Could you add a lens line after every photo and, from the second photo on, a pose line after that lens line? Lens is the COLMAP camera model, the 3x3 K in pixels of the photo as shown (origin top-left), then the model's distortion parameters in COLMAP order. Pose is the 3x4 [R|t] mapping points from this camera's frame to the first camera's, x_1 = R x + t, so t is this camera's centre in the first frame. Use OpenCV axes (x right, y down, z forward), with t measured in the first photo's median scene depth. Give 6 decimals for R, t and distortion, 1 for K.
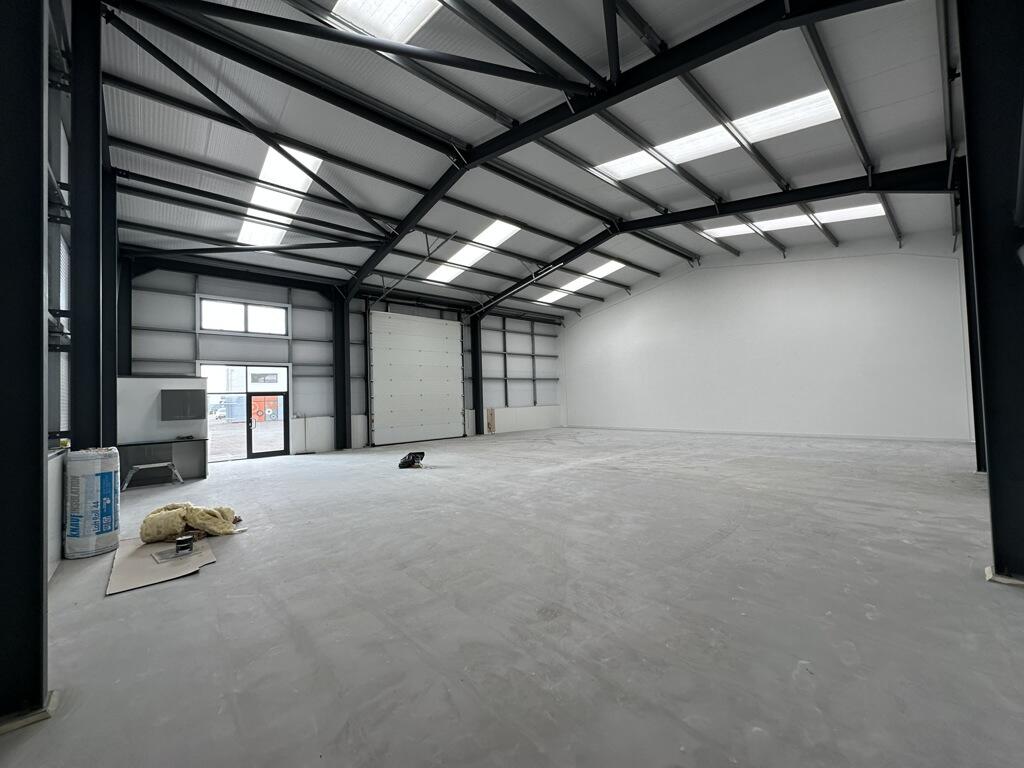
lens RADIAL K [[405.5, 0, 512.8], [0, 405.5, 386.5], [0, 0, 1]] dist [-0.000489, 0.000068]
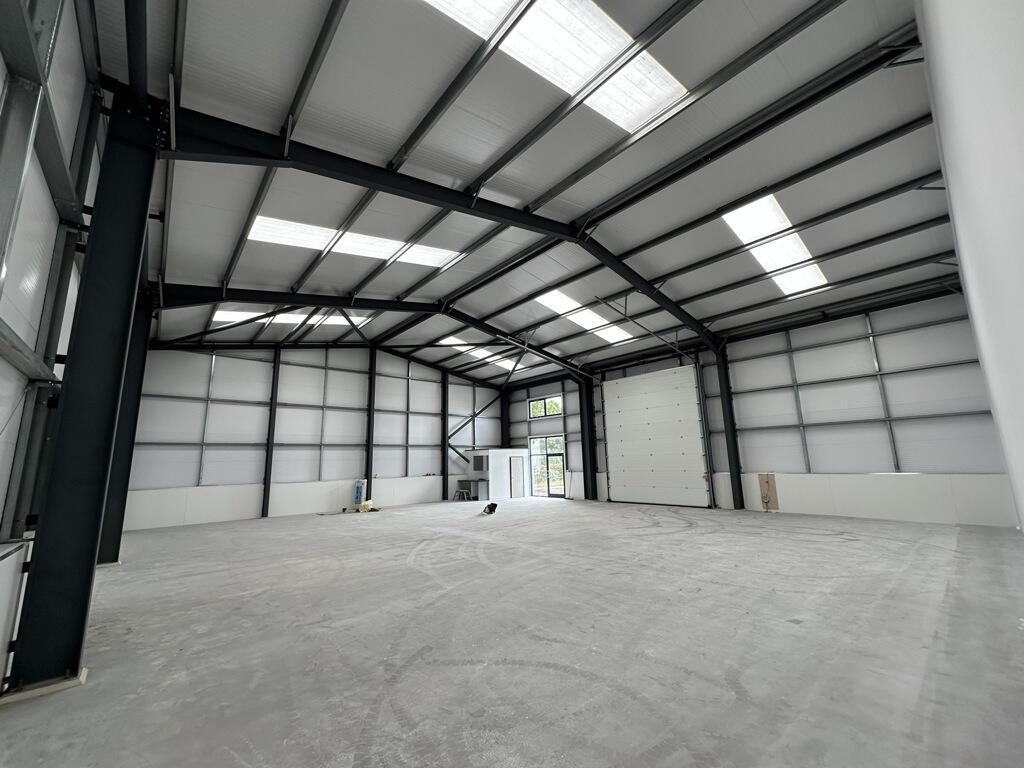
lens RADIAL K [[404.6, 0, 512.6], [0, 404.6, 386.5], [0, 0, 1]] dist [-0.000657, 0.000134]
pose [[-0.009191, -0.156776, -0.987591, 1.473113], [0.049451, 0.986353, -0.157039, -0.007252], [0.998734, -0.050281, -0.001313, 1.352406]]
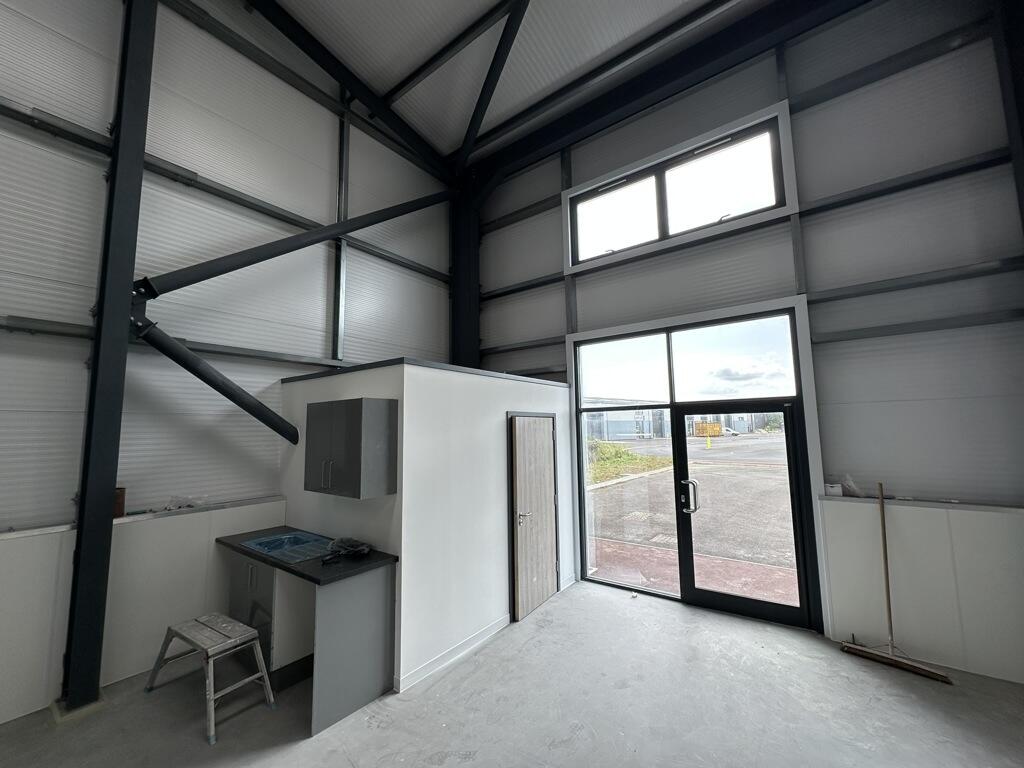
lens RADIAL K [[405.5, 0, 512.8], [0, 405.5, 386.5], [0, 0, 1]] dist [-0.000489, 0.000068]
pose [[0.196287, -0.077325, -0.977493, -0.518270], [0.033231, 0.996838, -0.072182, 0.030802], [0.979983, -0.018315, 0.198236, 1.217799]]
